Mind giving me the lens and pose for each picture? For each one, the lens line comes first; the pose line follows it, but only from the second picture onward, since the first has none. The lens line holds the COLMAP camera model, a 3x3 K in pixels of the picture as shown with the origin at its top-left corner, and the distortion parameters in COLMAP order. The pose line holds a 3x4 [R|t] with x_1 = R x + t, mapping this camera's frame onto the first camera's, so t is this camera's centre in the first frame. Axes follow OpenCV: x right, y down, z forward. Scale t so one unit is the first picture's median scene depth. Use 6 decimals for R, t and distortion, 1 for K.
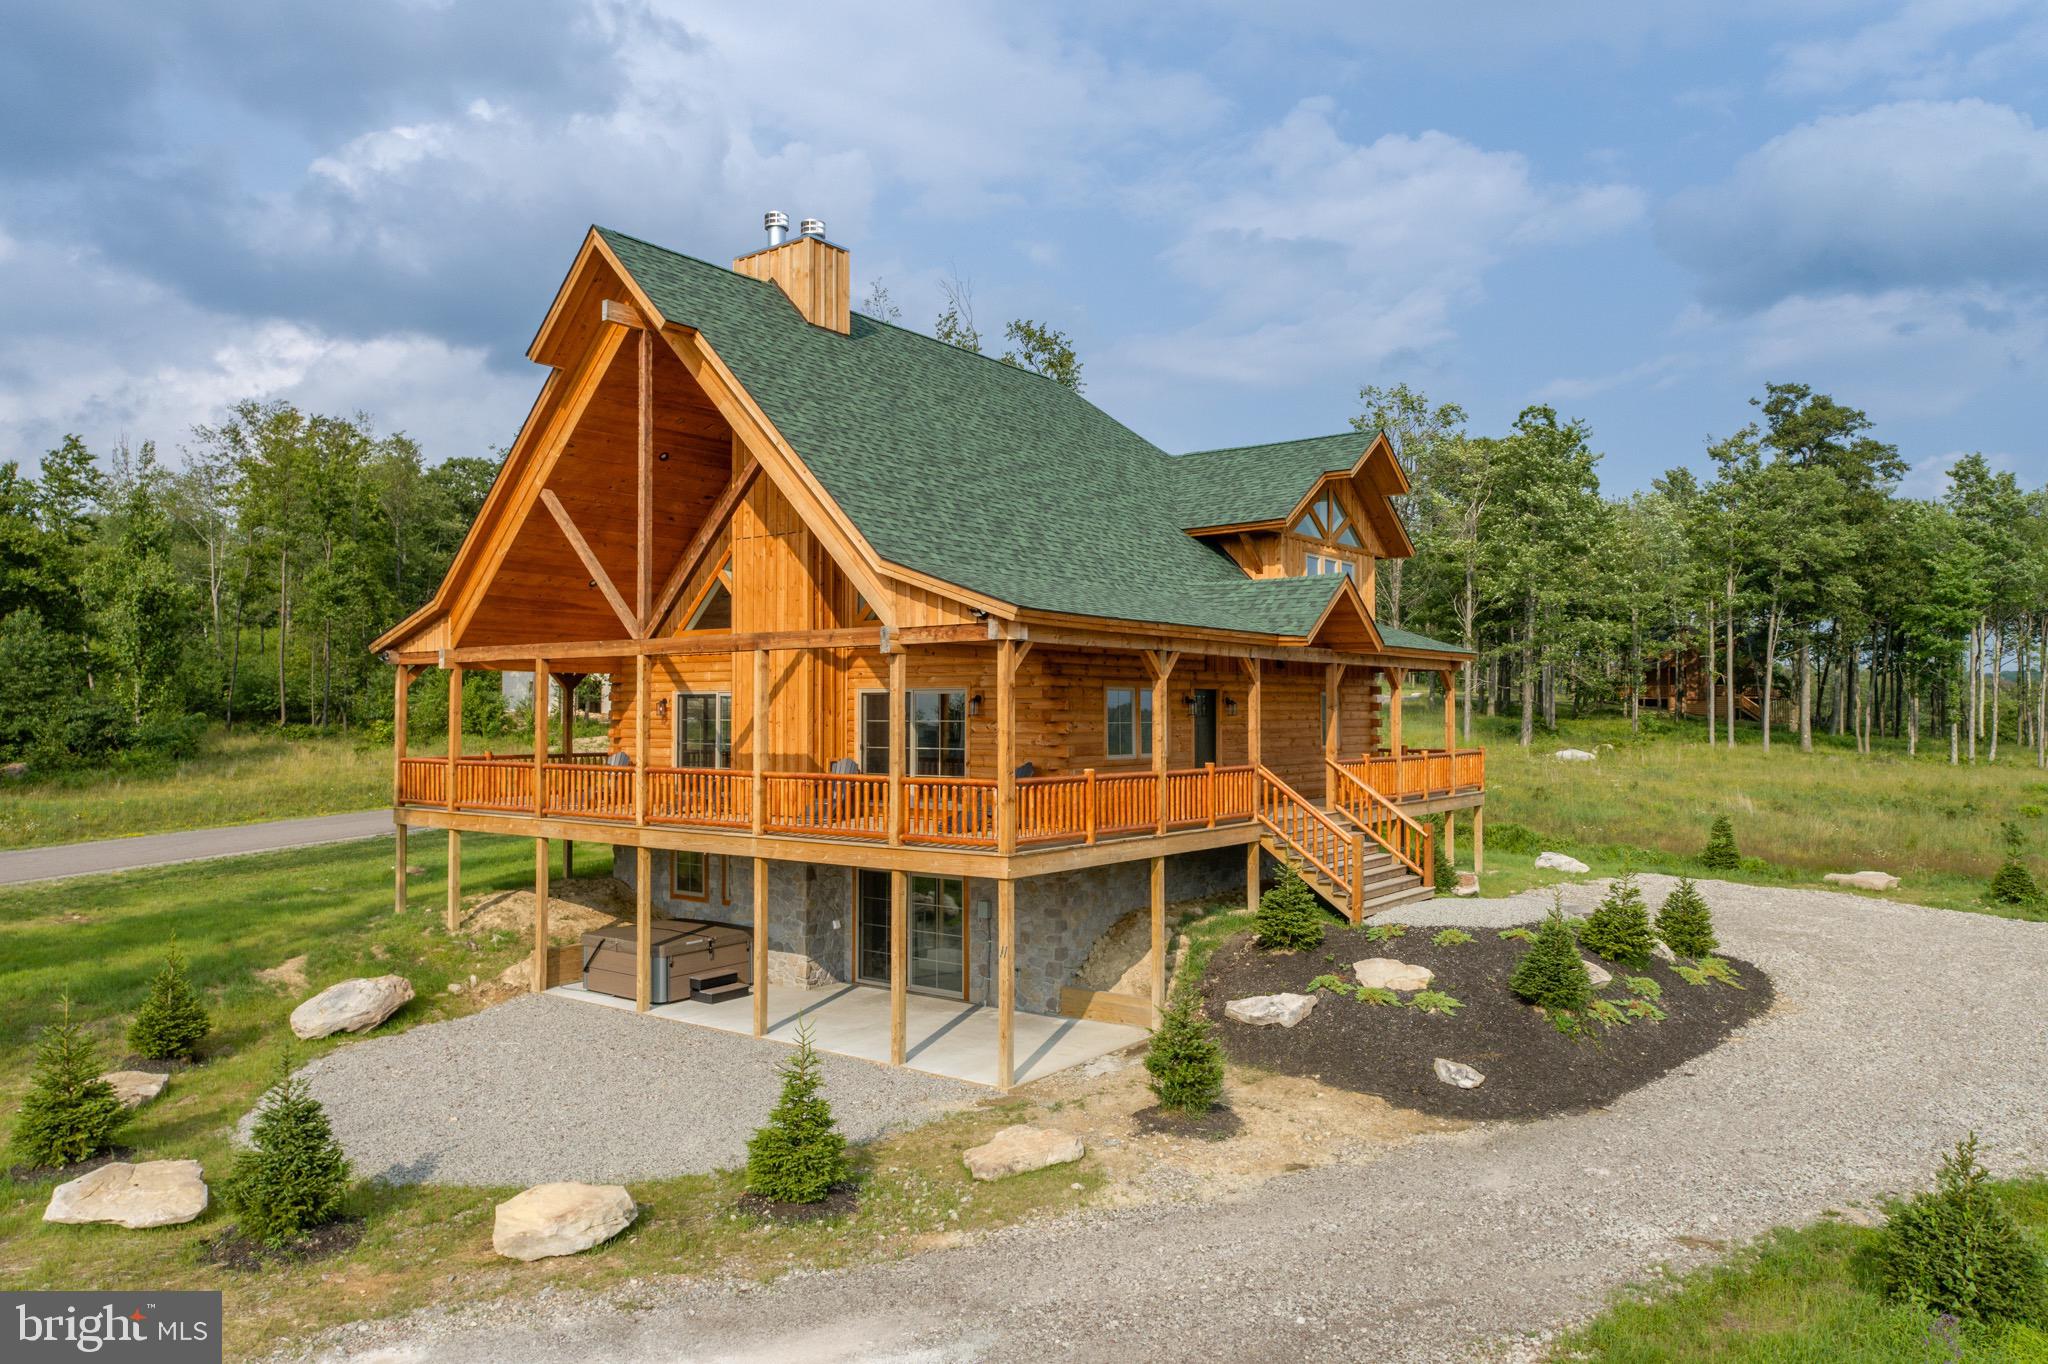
lens RADIAL K [[1383.4, 0, 1022.0], [0, 1383.4, 698.2], [0, 0, 1]] dist [0.006028, 0.001387]
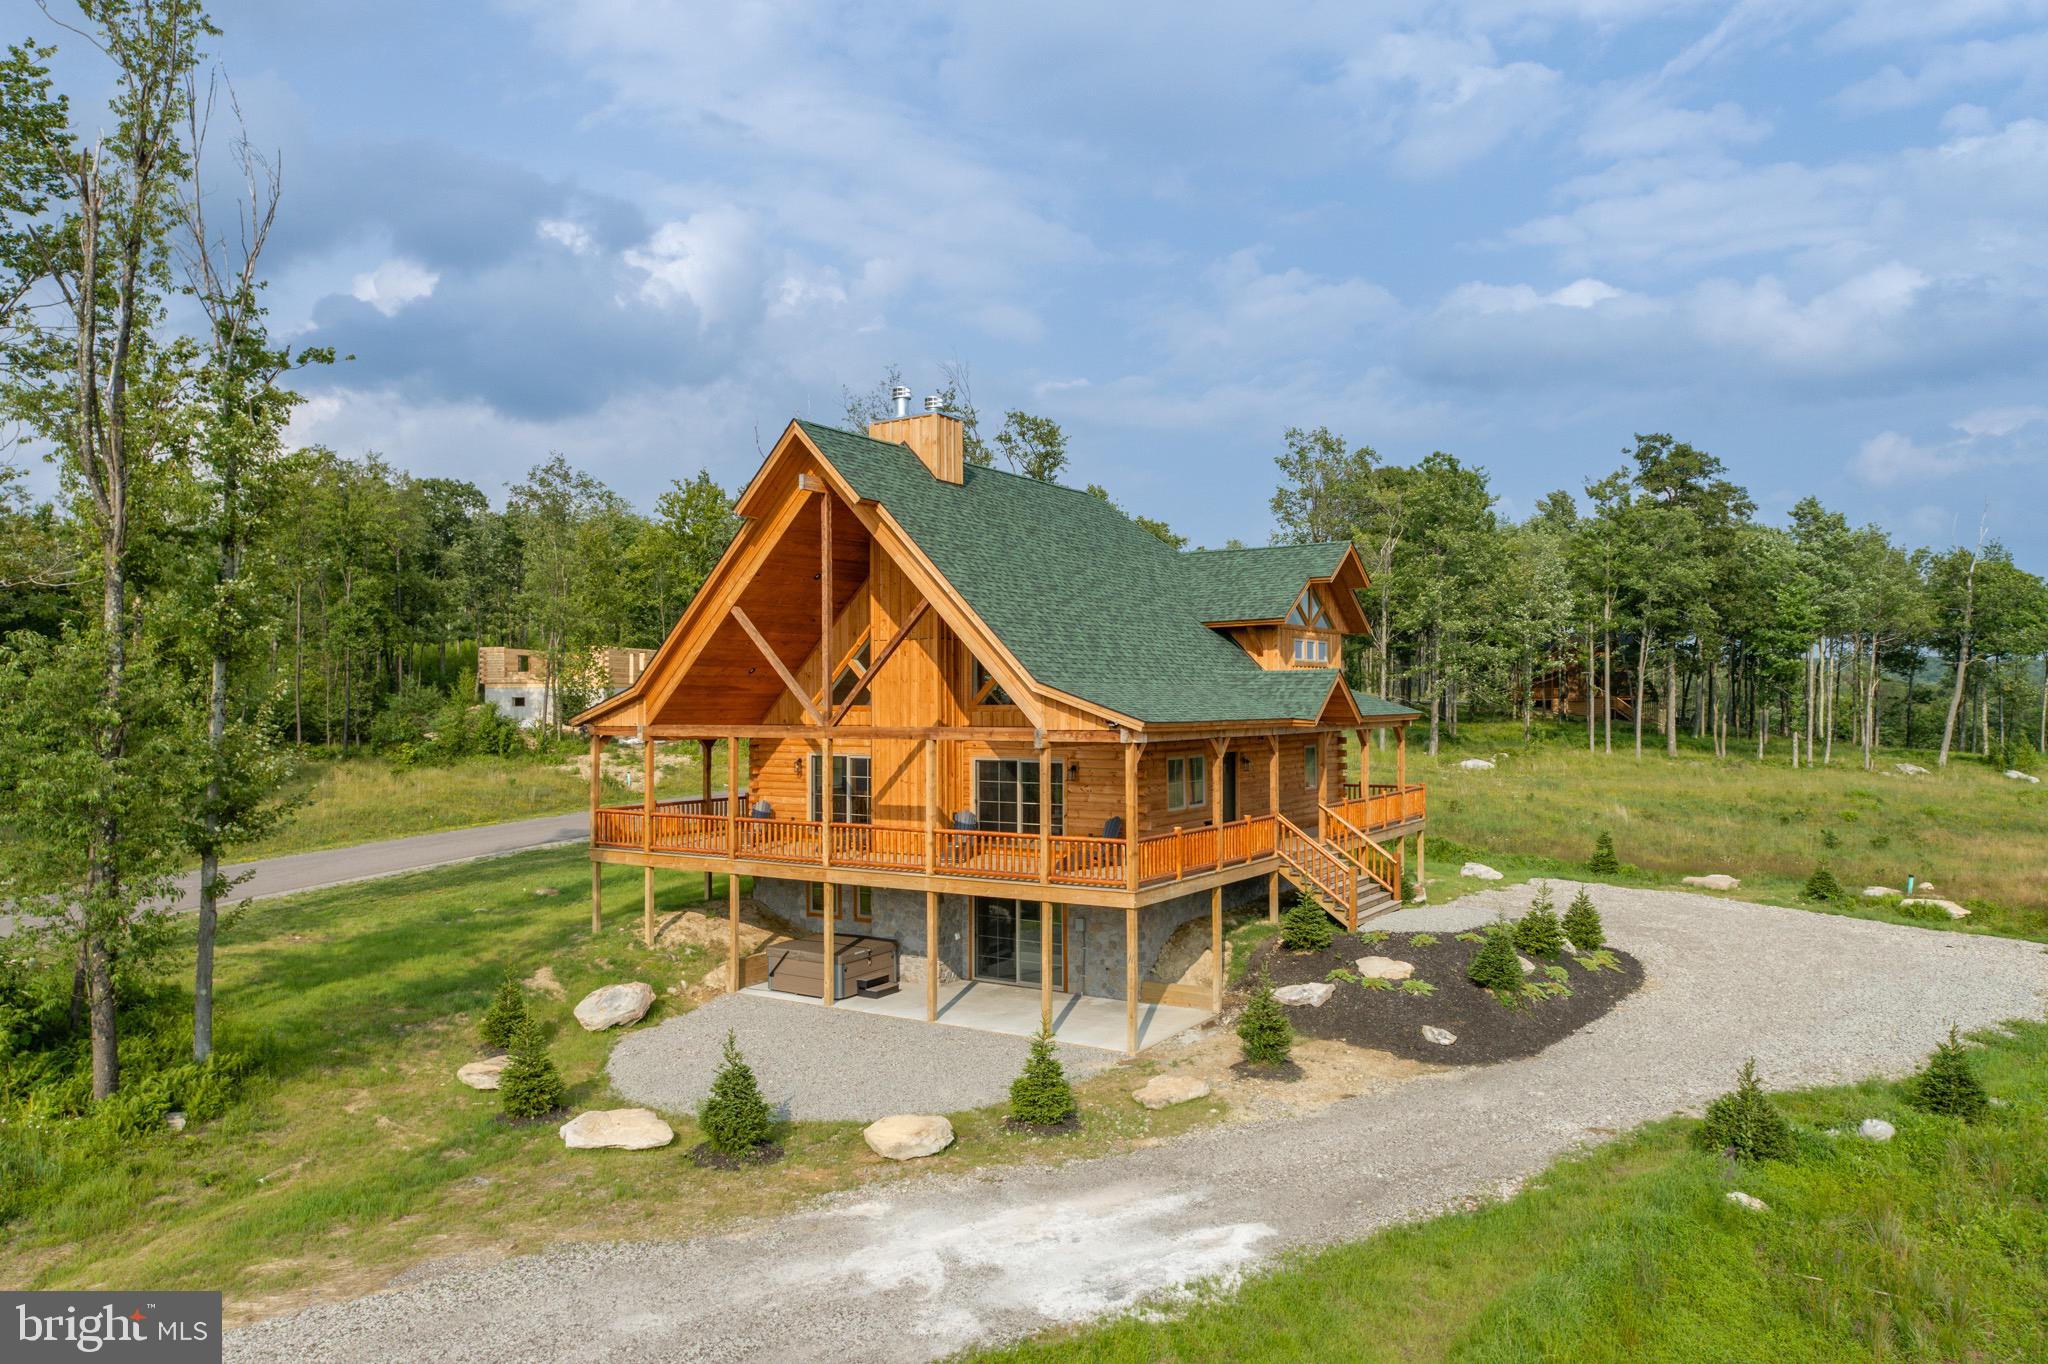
lens RADIAL K [[1384.7, 0, 1024.0], [0, 1384.7, 682.0], [0, 0, 1]] dist [-0.000756, 0.007371]
pose [[0.997121, -0.003612, 0.075743, -0.181362], [0.003771, 0.999991, -0.001958, -0.080078], [-0.075735, 0.002238, 0.997125, -0.336887]]
